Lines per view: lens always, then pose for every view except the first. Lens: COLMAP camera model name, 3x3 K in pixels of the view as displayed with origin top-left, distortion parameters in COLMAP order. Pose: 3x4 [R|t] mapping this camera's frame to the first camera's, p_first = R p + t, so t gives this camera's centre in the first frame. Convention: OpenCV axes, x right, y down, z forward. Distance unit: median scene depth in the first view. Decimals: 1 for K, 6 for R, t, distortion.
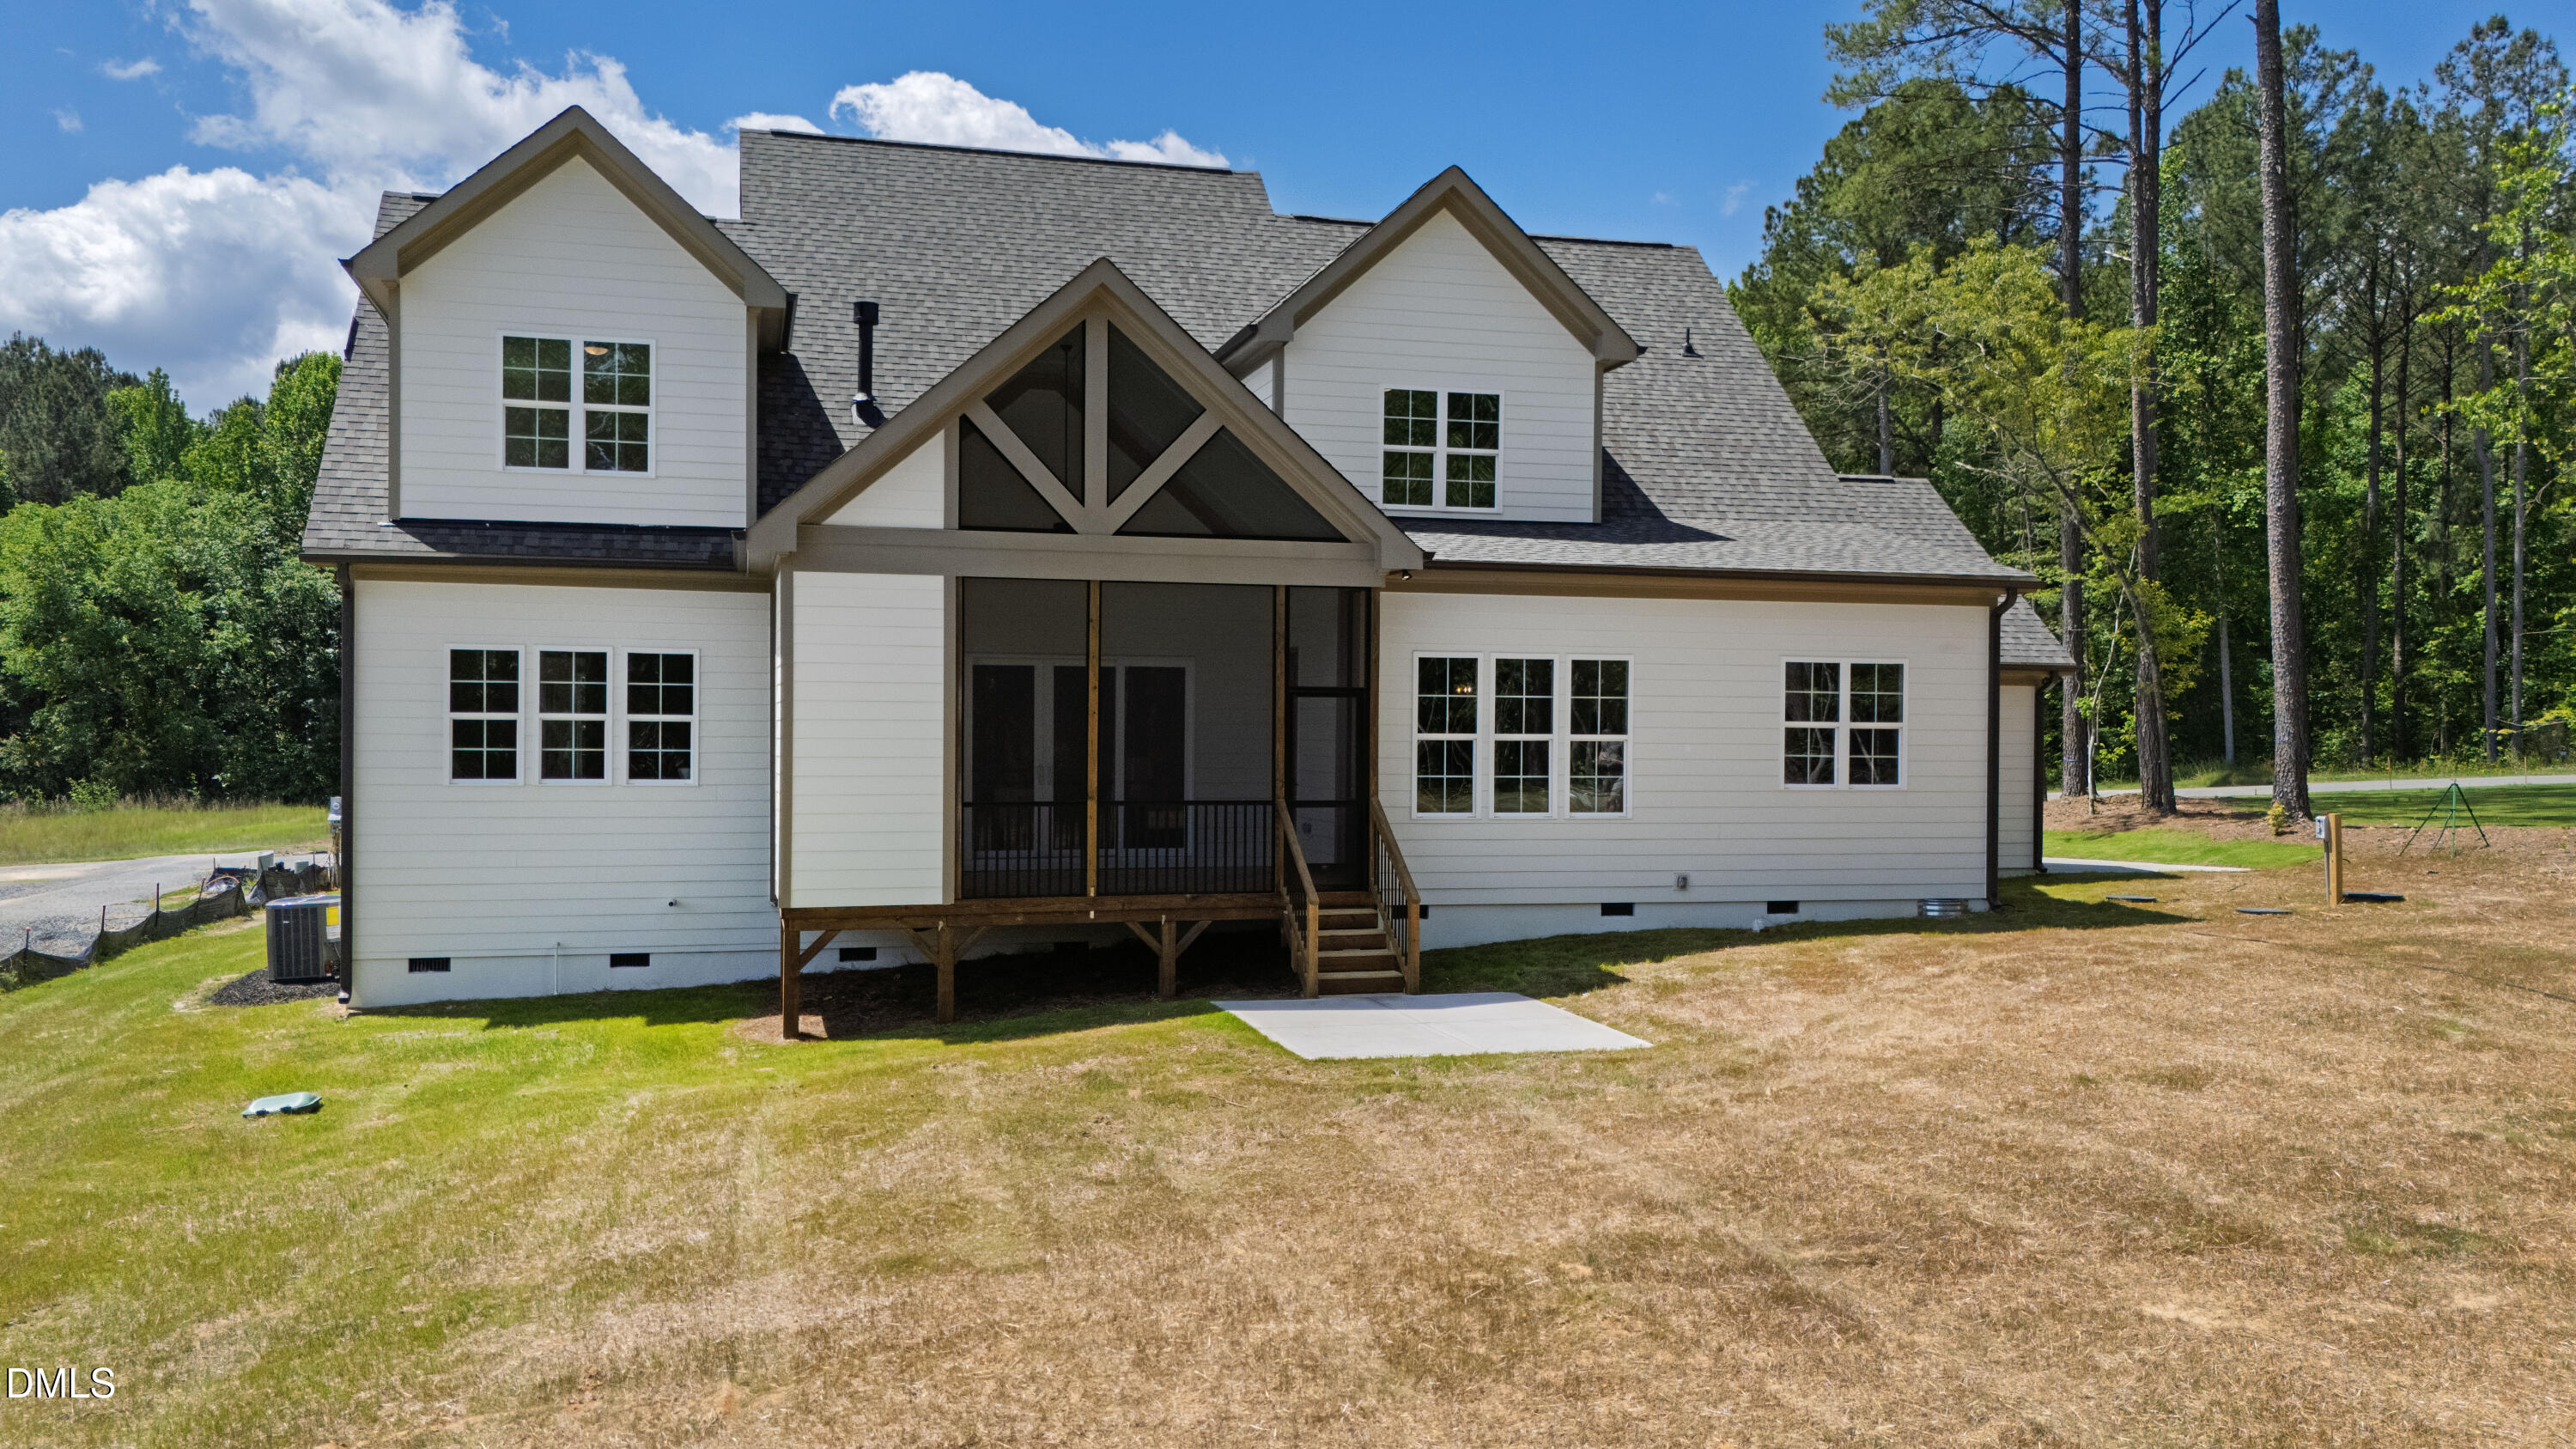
lens RADIAL K [[1937.1, 0, 1288.0], [0, 1937.1, 724.5], [0, 0, 1]] dist [0.090478, -0.002038]
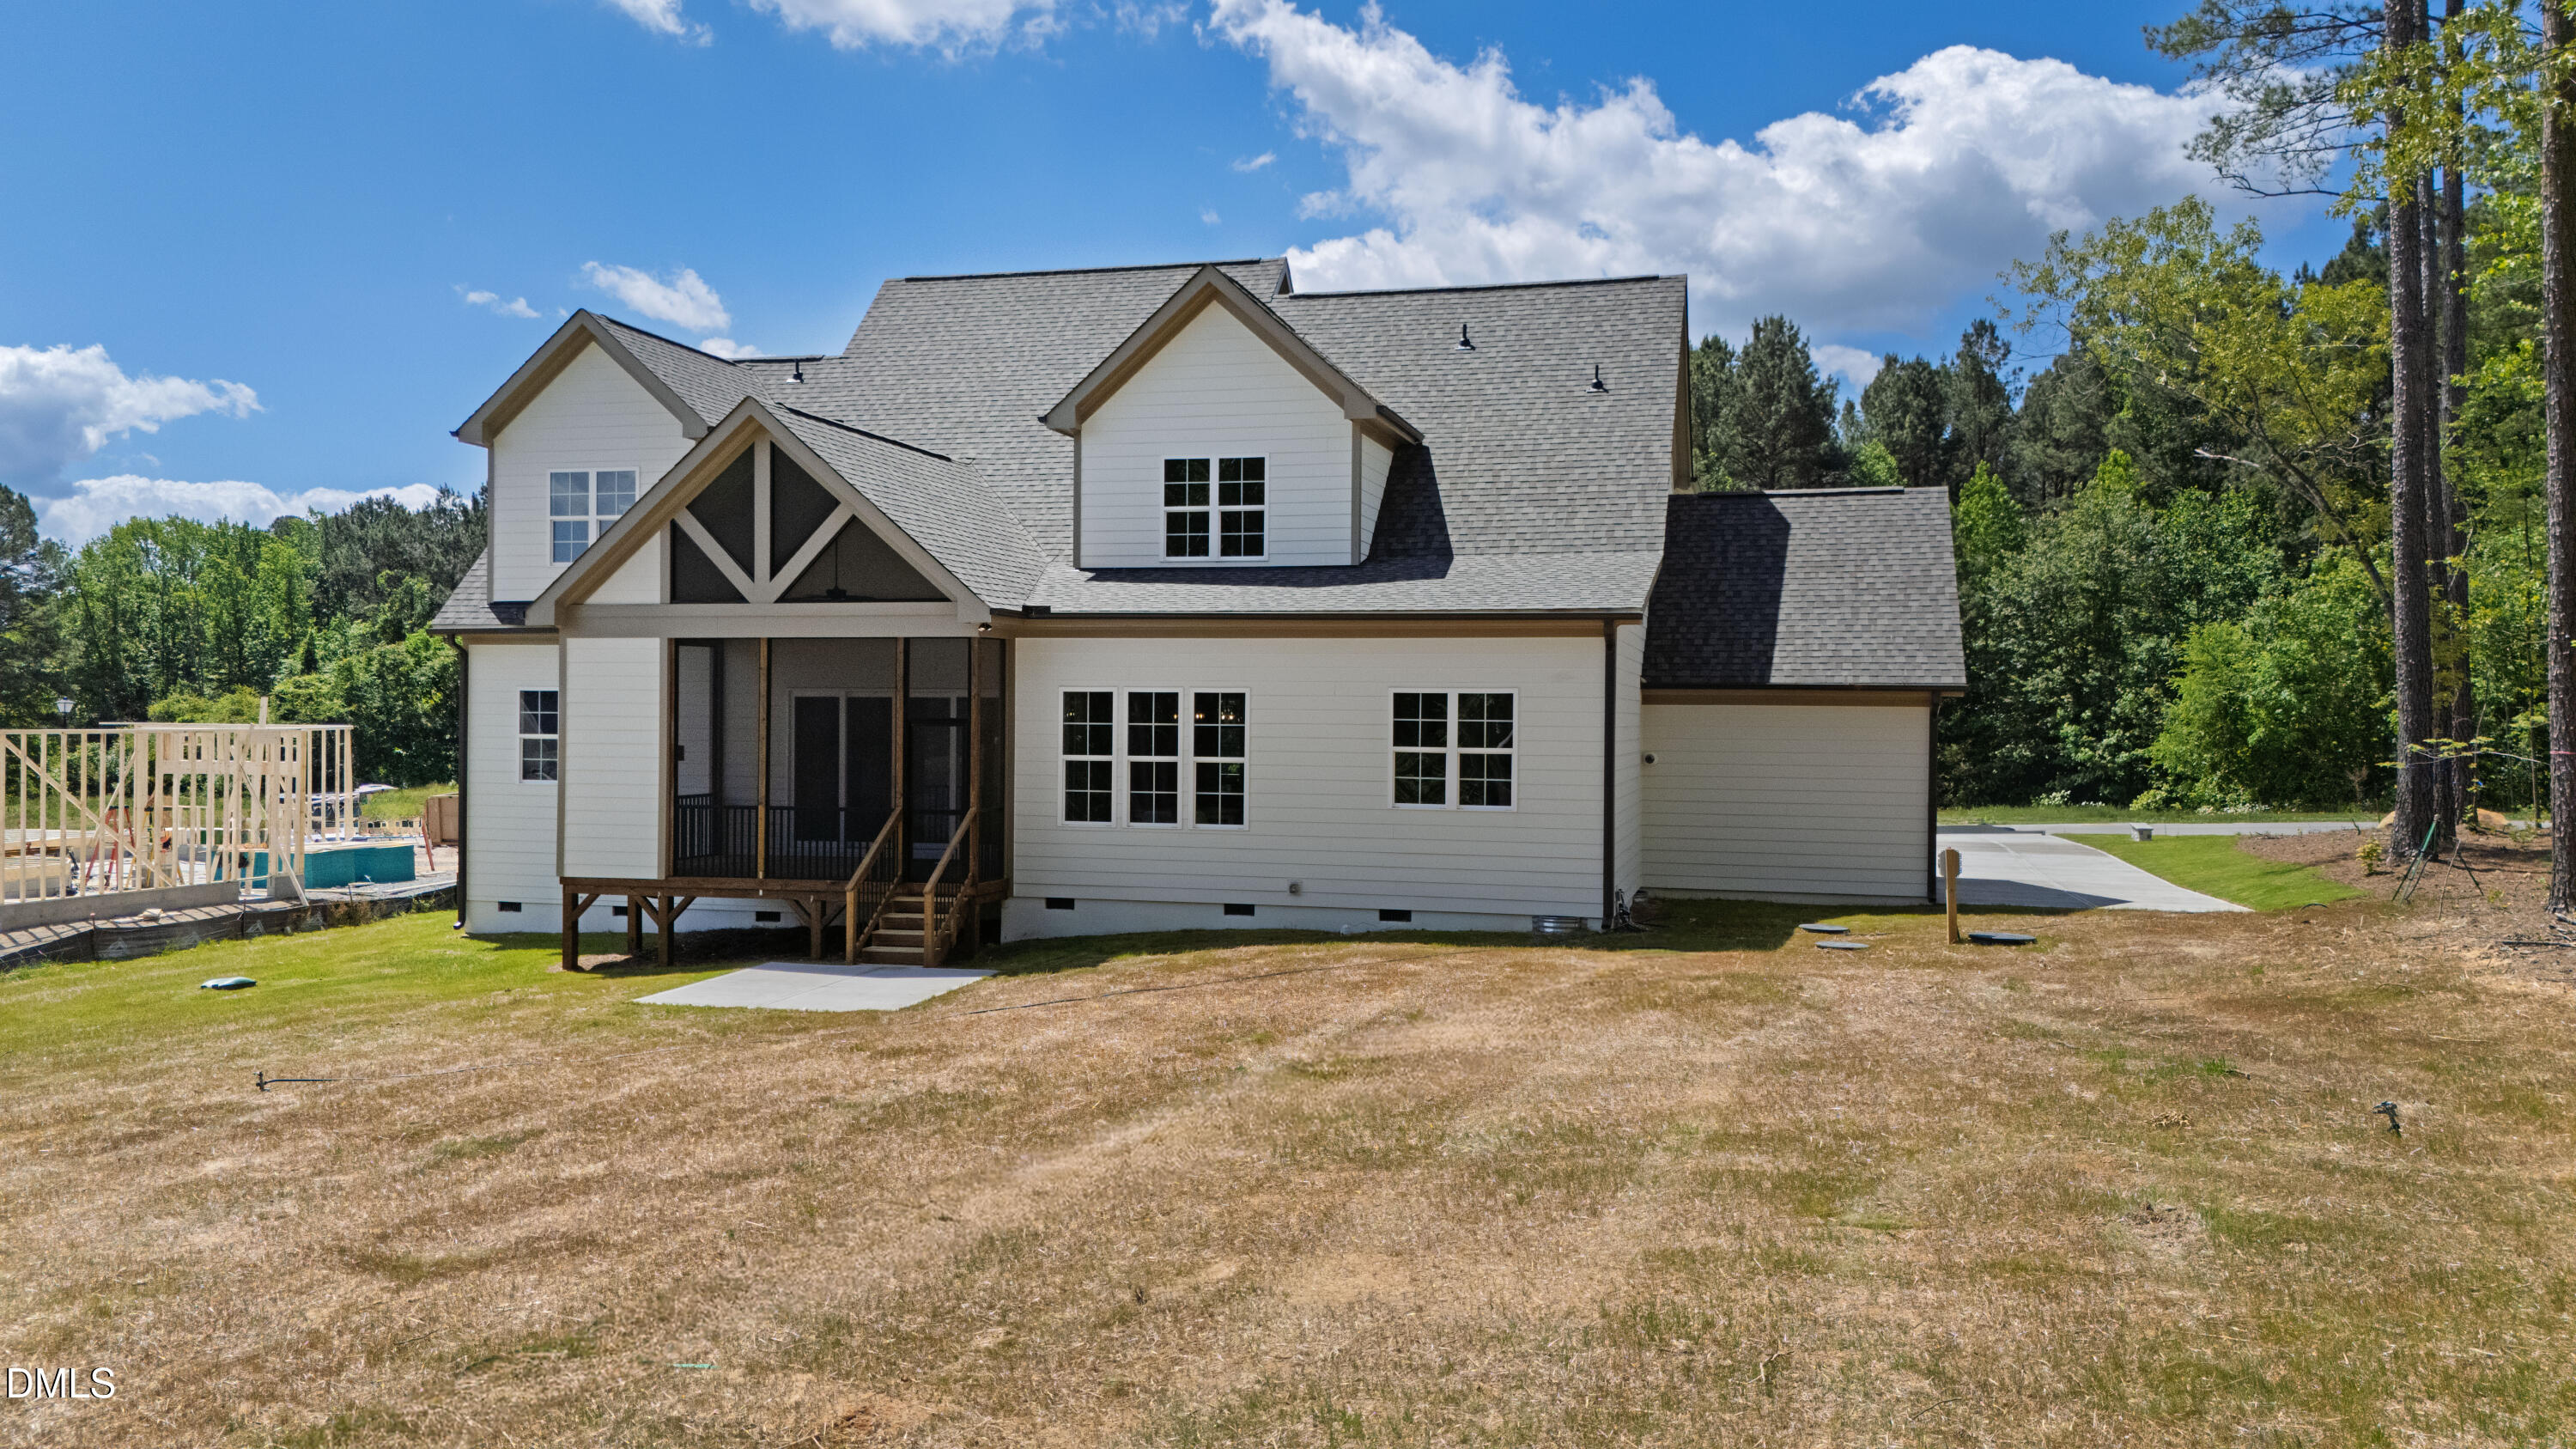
lens RADIAL K [[1937.1, 0, 1288.0], [0, 1937.1, 724.5], [0, 0, 1]] dist [0.090478, -0.002038]
pose [[0.866078, 0.002191, -0.499904, 0.761068], [-0.002504, 0.999997, 0.000045, -0.014184], [0.499903, 0.001212, 0.866081, 0.024650]]
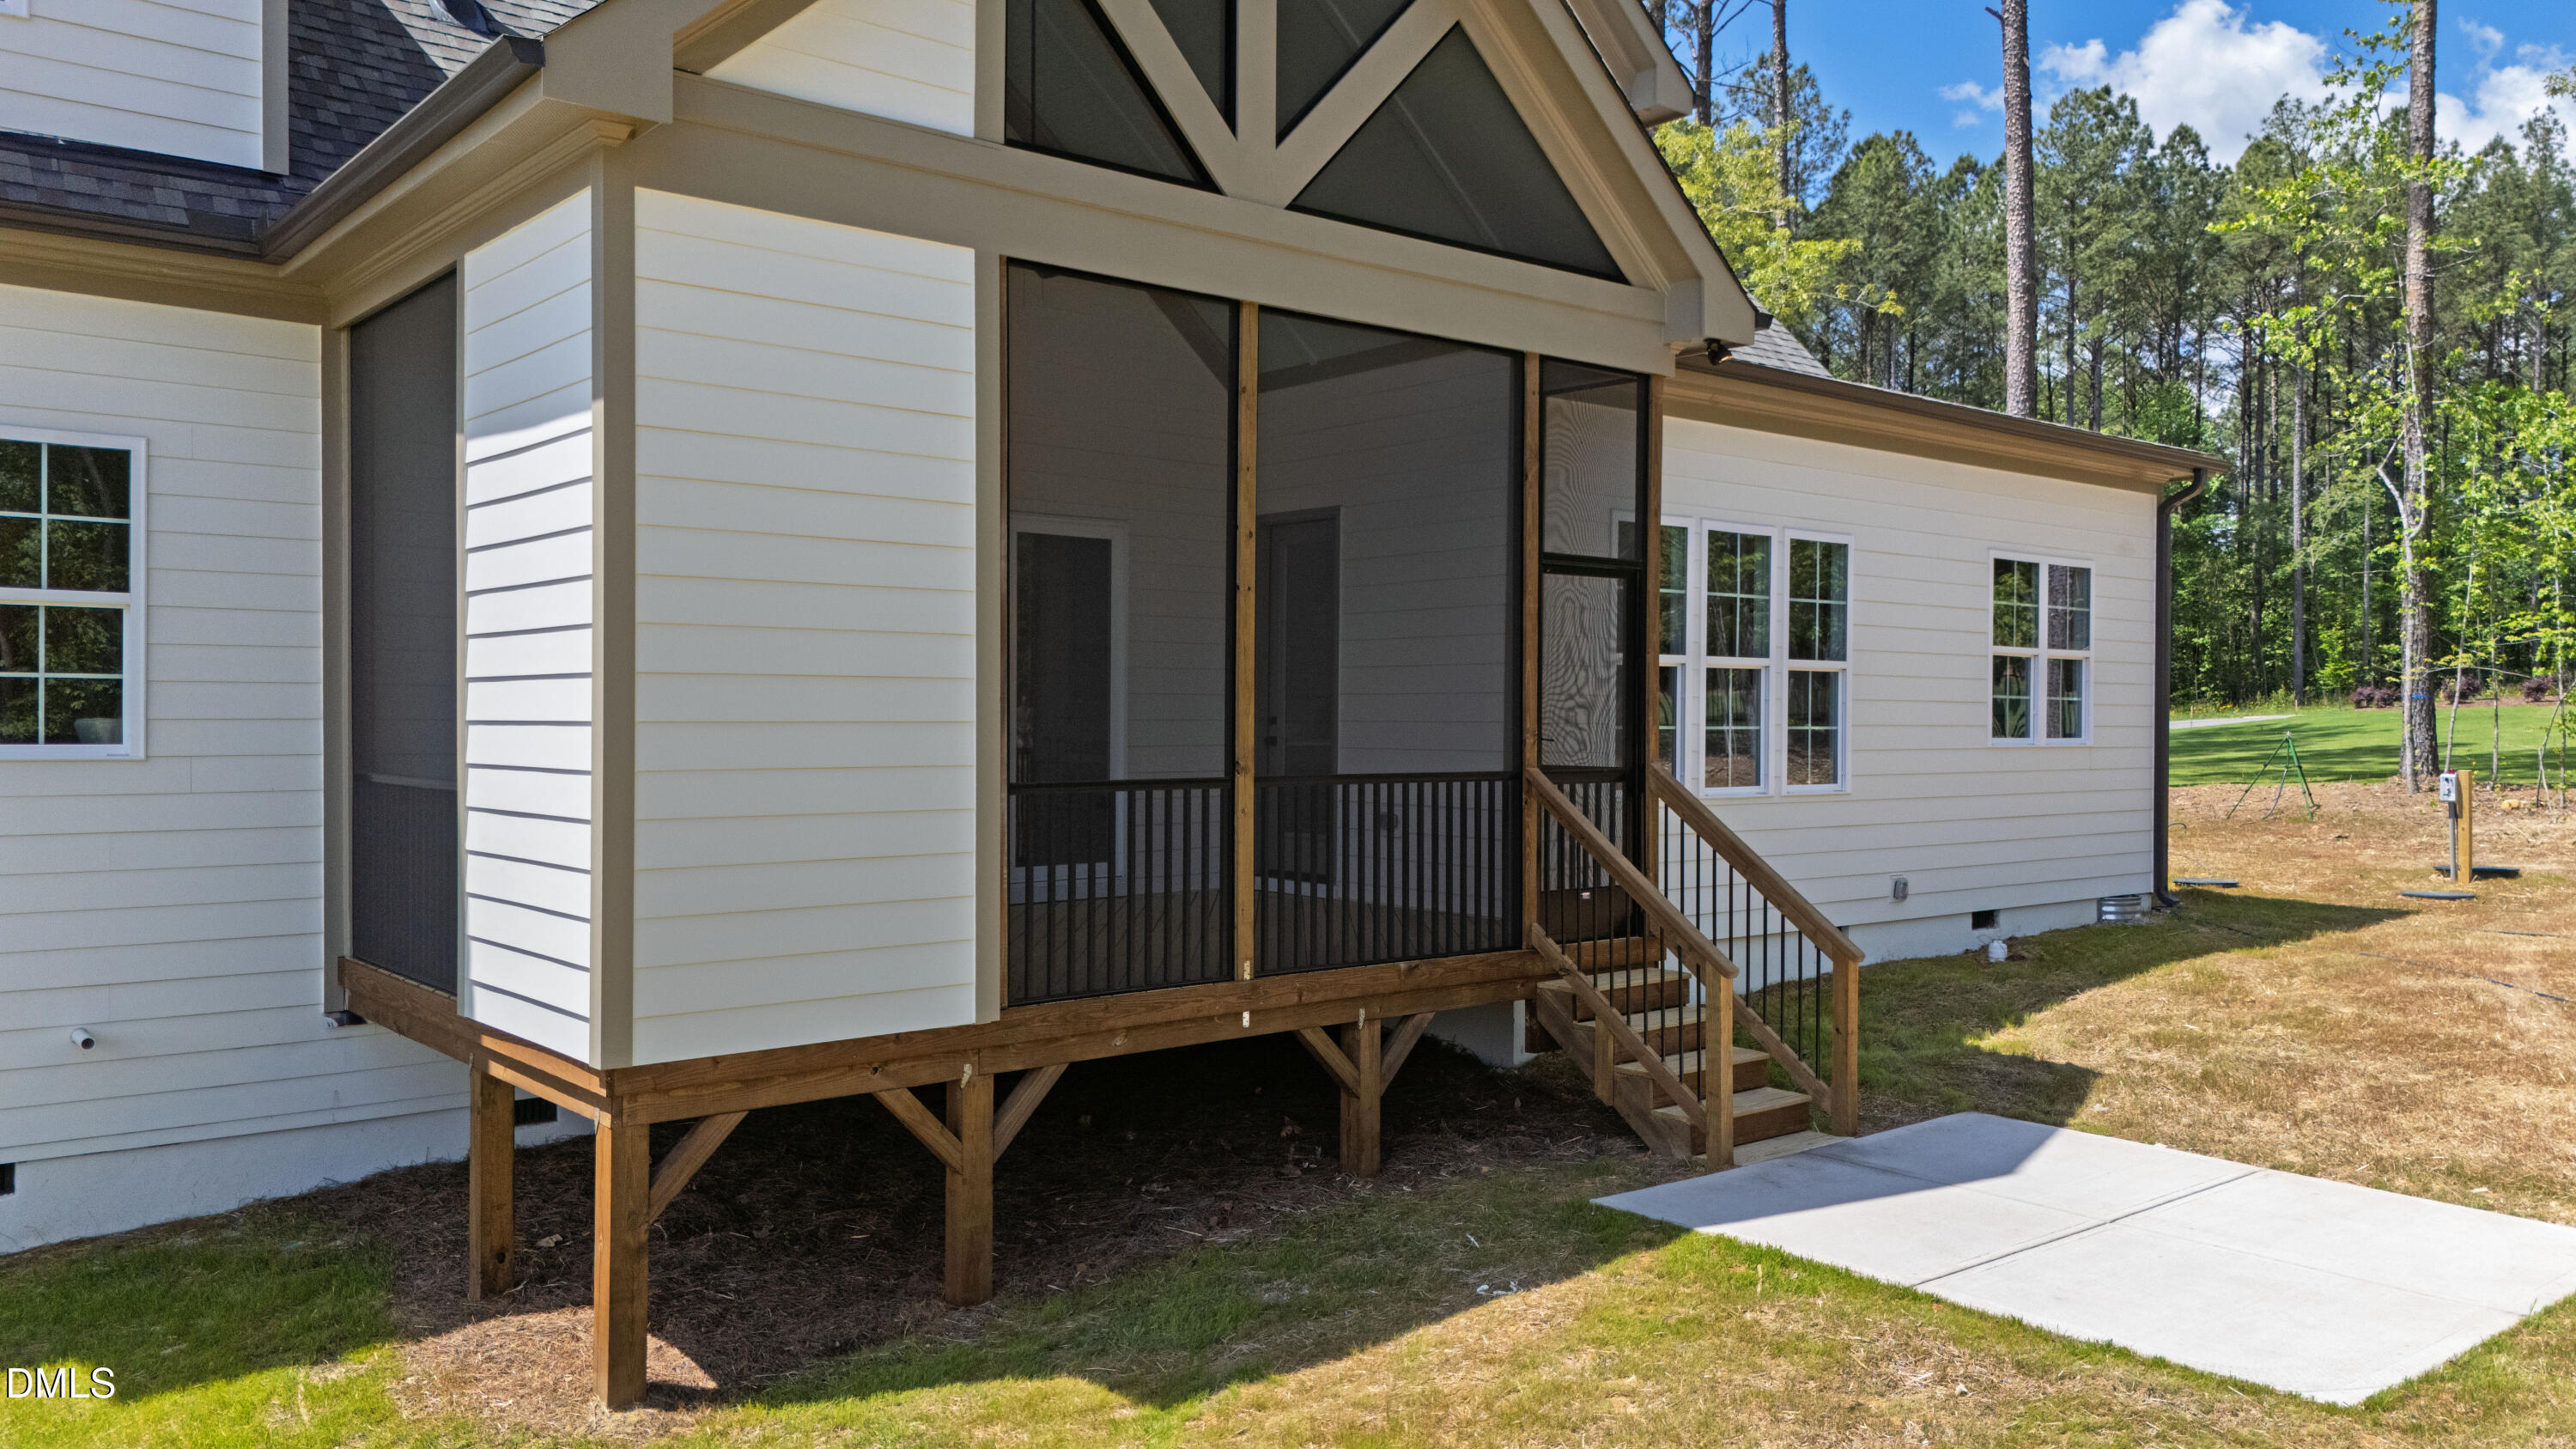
lens RADIAL K [[1954.9, 0, 1366.3], [0, 1954.9, 714.7], [0, 0, 1]] dist [0.075063, -0.140154]
pose [[0.895610, -0.004610, 0.444817, -0.247919], [0.004922, 0.999988, 0.000454, 0.021414], [-0.444814, 0.001782, 0.895621, 0.491813]]
